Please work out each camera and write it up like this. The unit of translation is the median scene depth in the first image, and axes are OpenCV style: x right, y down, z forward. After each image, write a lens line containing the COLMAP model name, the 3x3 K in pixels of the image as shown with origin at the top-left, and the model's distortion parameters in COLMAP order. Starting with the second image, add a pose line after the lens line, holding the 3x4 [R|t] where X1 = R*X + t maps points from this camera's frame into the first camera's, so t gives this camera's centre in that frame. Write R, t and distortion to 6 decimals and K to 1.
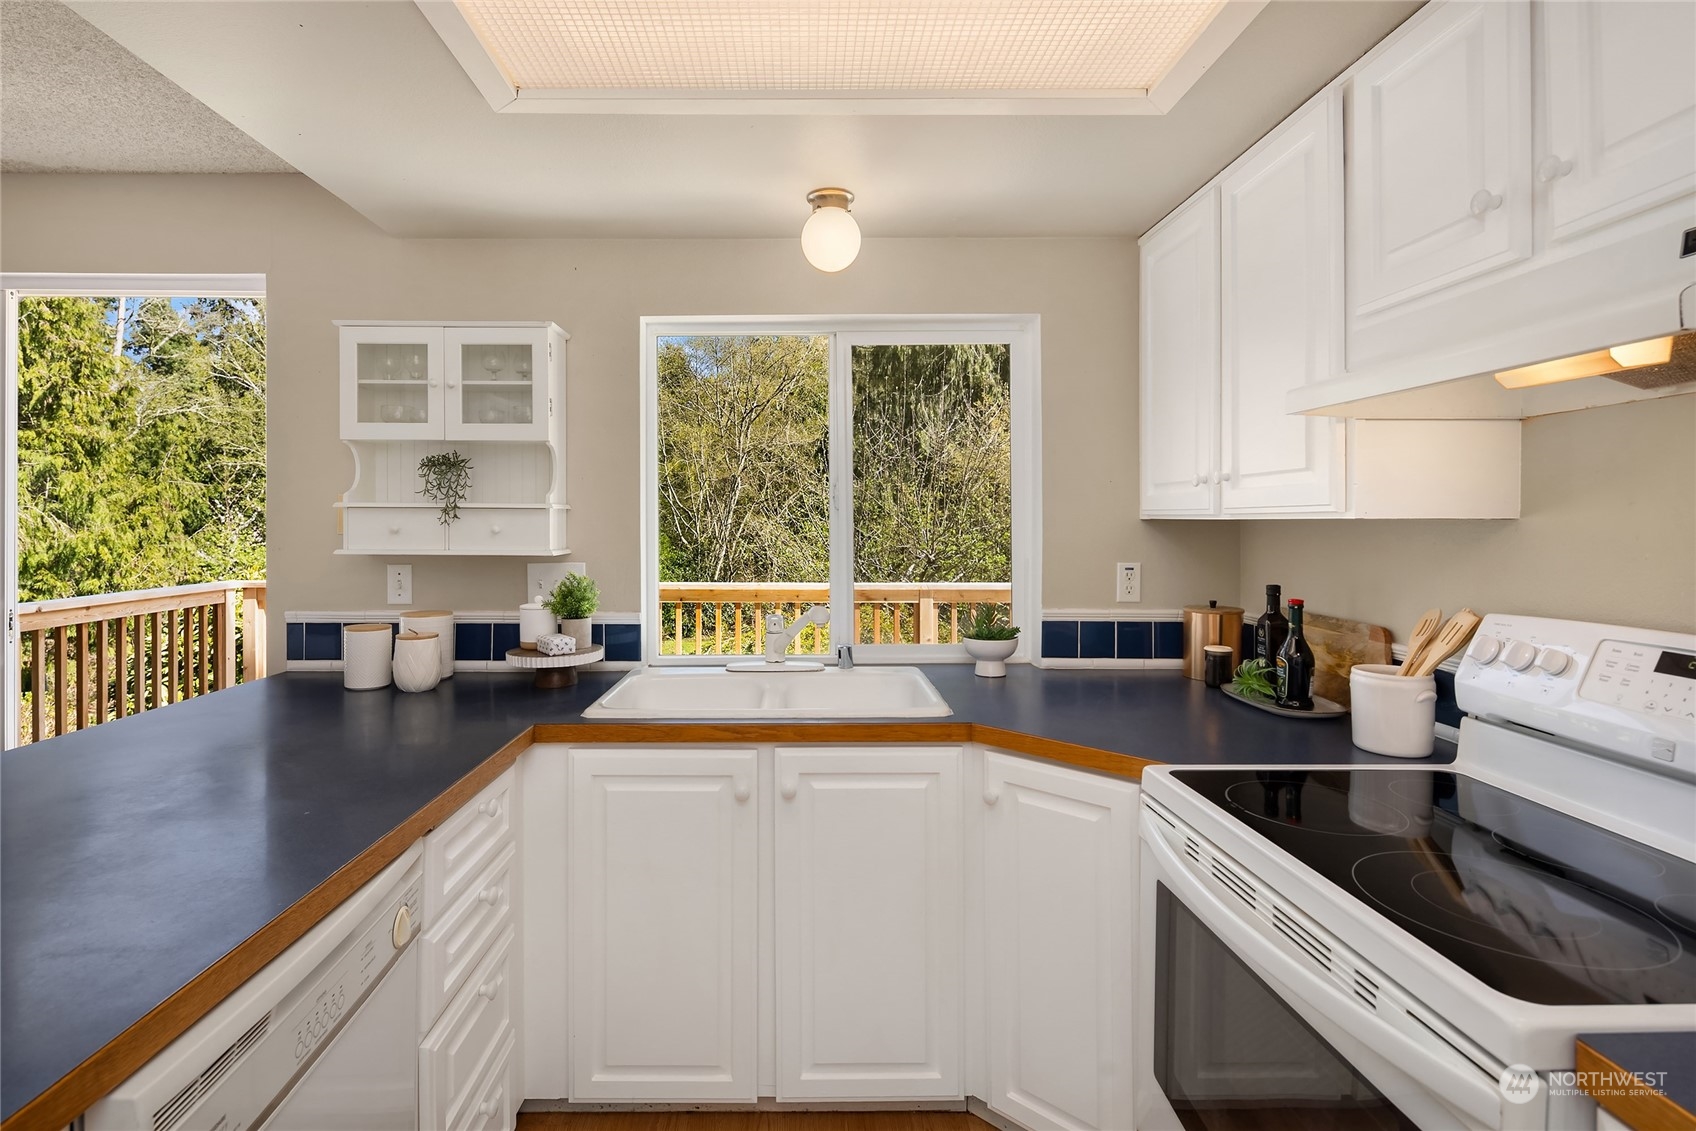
lens RADIAL K [[854.2, 0, 800.5], [0, 854.2, 530.3], [0, 0, 1]] dist [0.001850, 0.000147]
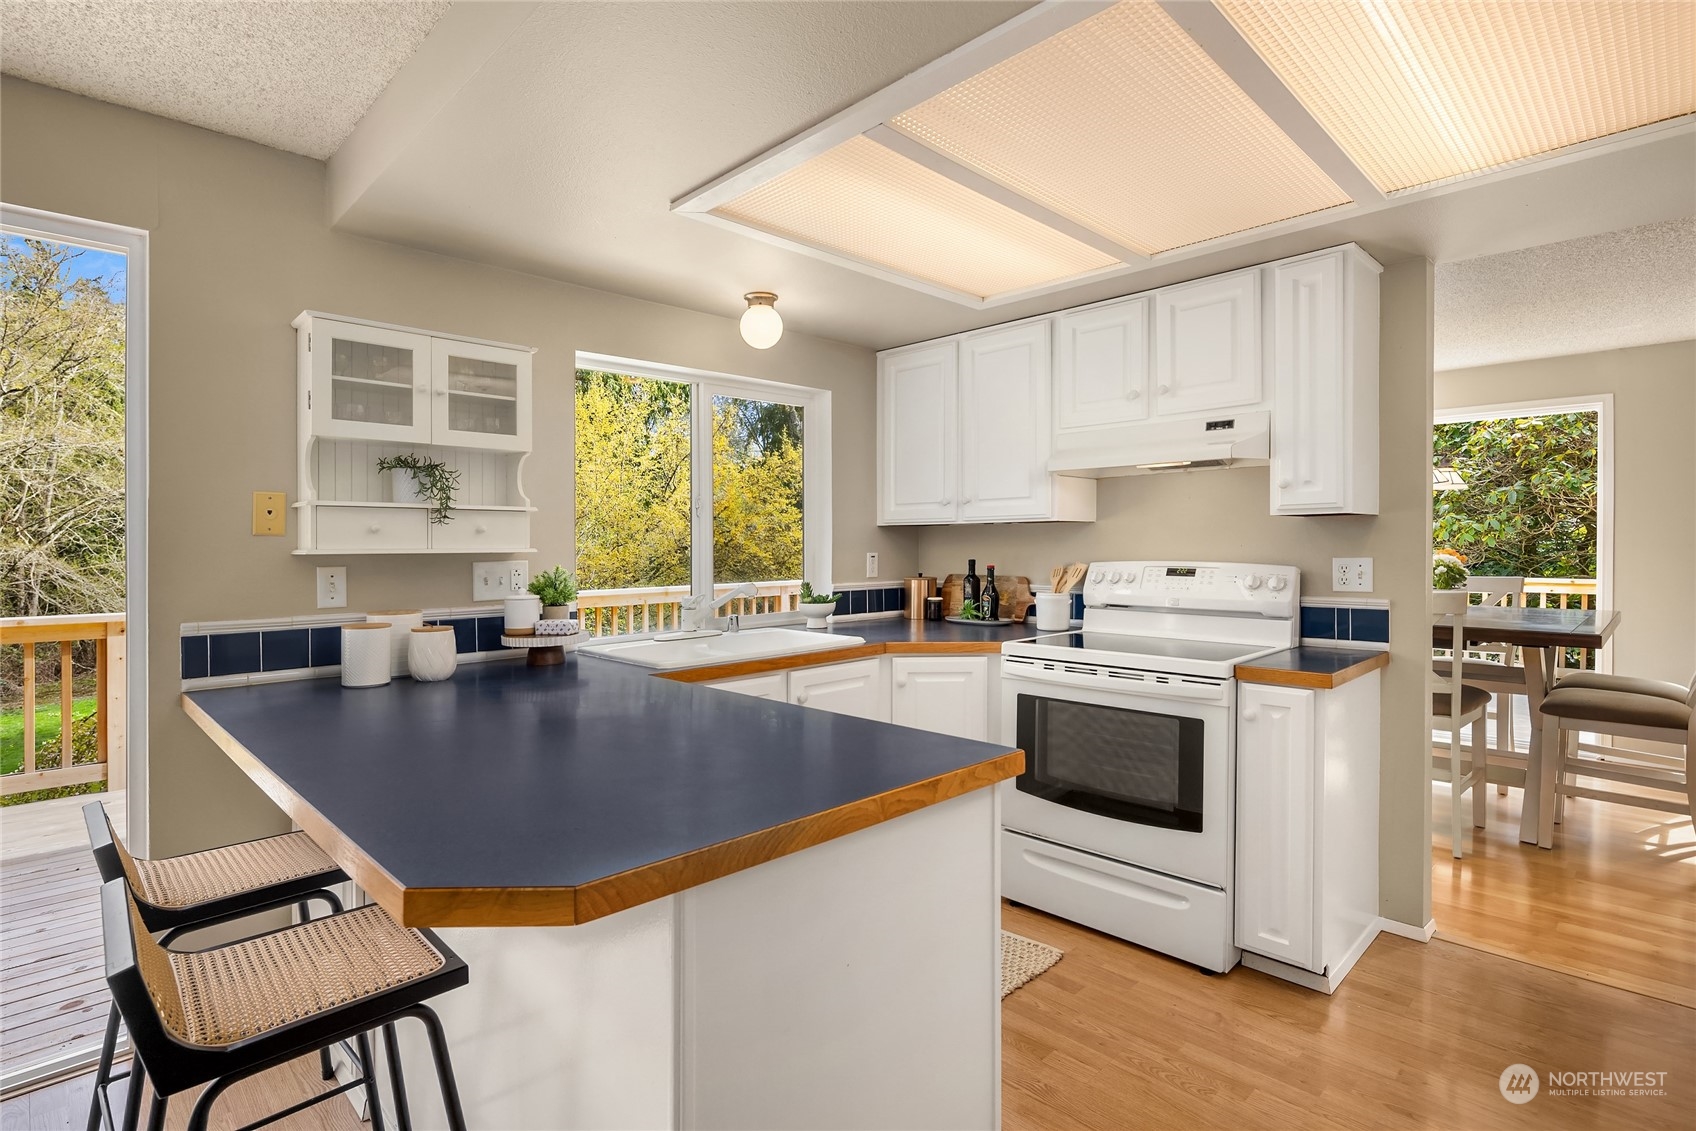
lens RADIAL K [[829.7, 0, 844.5], [0, 829.7, 550.9], [0, 0, 1]] dist [0.005385, -0.000128]
pose [[0.722553, -0.013013, 0.691193, -0.758367], [0.013915, 0.999894, 0.004279, 0.028677], [-0.691175, 0.006526, 0.722658, -0.090356]]
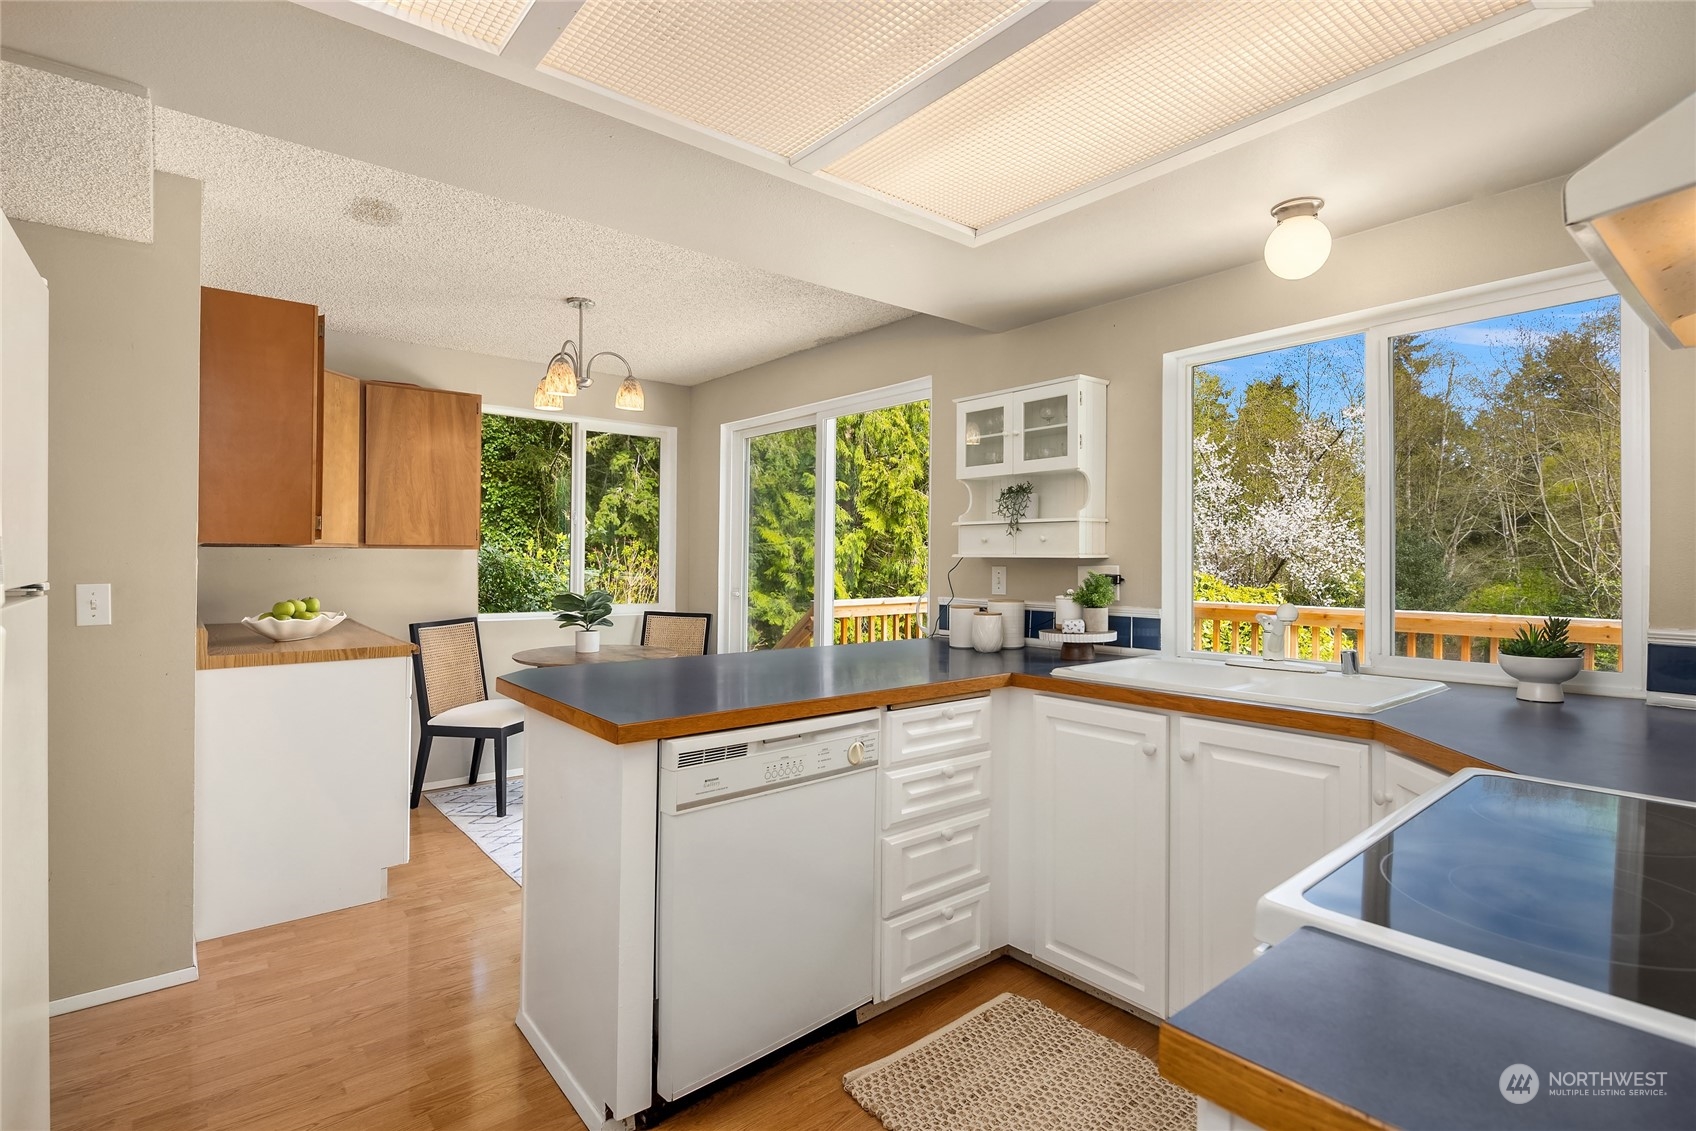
lens RADIAL K [[829.7, 0, 844.5], [0, 829.7, 550.9], [0, 0, 1]] dist [0.005385, -0.000128]
pose [[0.631011, -0.009530, -0.775716, 0.445653], [-0.005808, 0.999838, -0.017008, 0.041941], [0.775753, 0.015237, 0.630853, -0.050983]]
